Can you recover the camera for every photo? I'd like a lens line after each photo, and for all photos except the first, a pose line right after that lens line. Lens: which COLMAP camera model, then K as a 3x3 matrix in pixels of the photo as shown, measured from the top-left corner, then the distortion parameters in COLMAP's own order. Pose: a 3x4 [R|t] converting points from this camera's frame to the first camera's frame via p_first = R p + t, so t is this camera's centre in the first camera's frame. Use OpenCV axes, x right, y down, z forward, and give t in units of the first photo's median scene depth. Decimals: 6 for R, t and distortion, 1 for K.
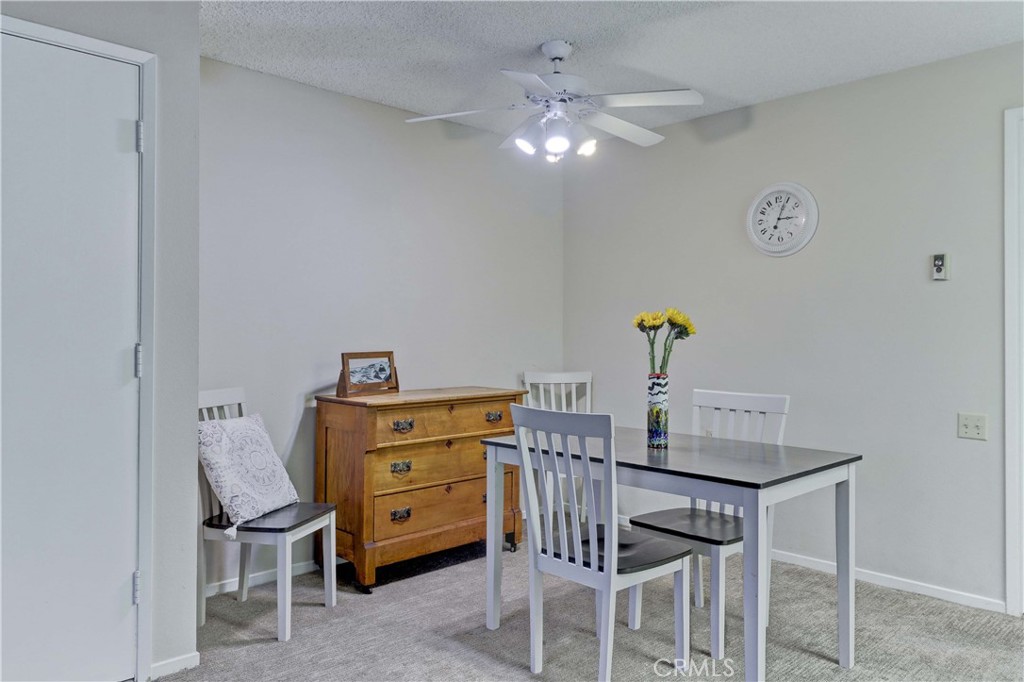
lens RADIAL K [[760.8, 0, 514.6], [0, 760.8, 336.3], [0, 0, 1]] dist [-0.009505, -0.001452]
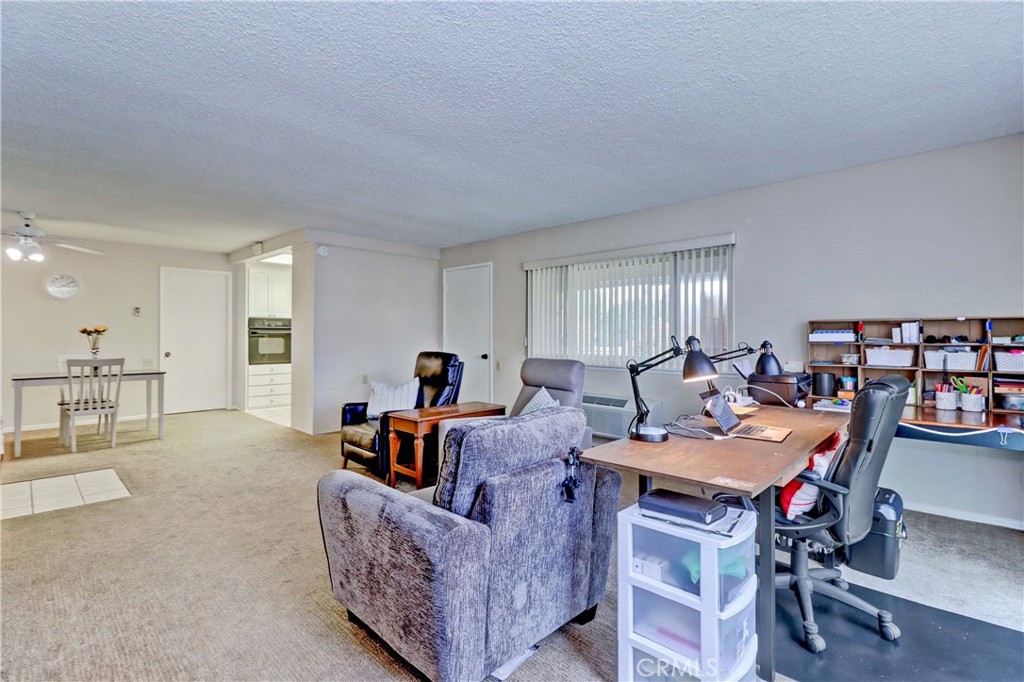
lens RADIAL K [[477.2, 0, 512.7], [0, 477.2, 334.6], [0, 0, 1]] dist [-0.001623, -0.005527]
pose [[-0.037093, -0.011033, 0.999251, -1.705243], [-0.006638, 0.999920, 0.010794, -0.032402], [-0.999290, -0.006232, -0.037164, -0.544484]]
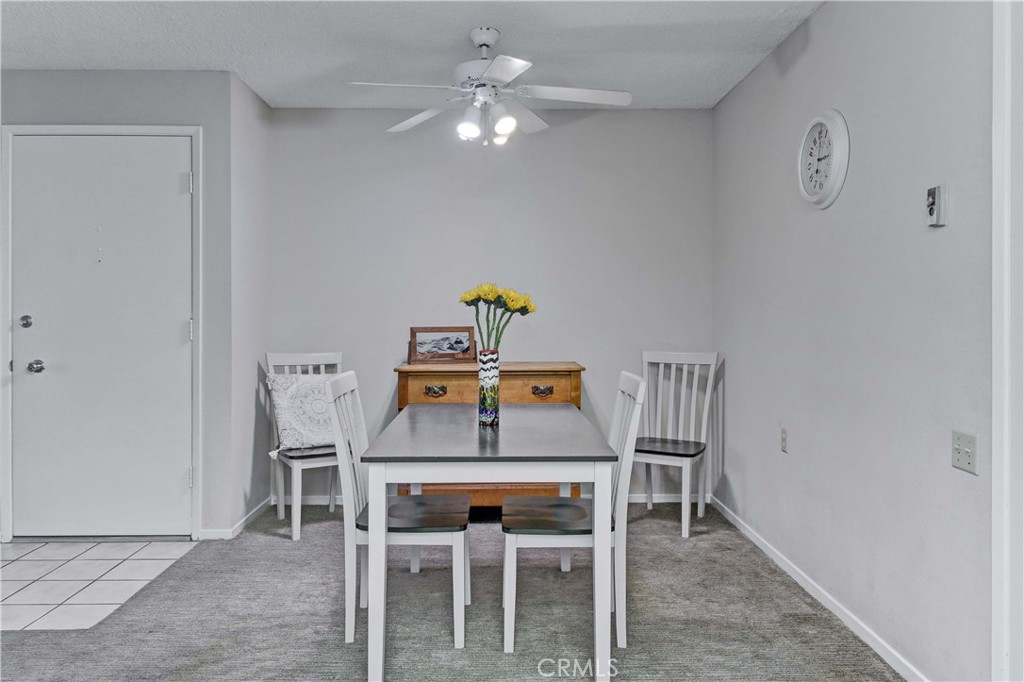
lens RADIAL K [[760.8, 0, 556.0], [0, 760.8, 326.7], [0, 0, 1]] dist [-0.009505, -0.001452]
pose [[0.719280, 0.009953, -0.694649, 0.751932], [0.000170, 0.999895, 0.014502, 0.003657], [0.694720, -0.010549, 0.719203, 0.282421]]
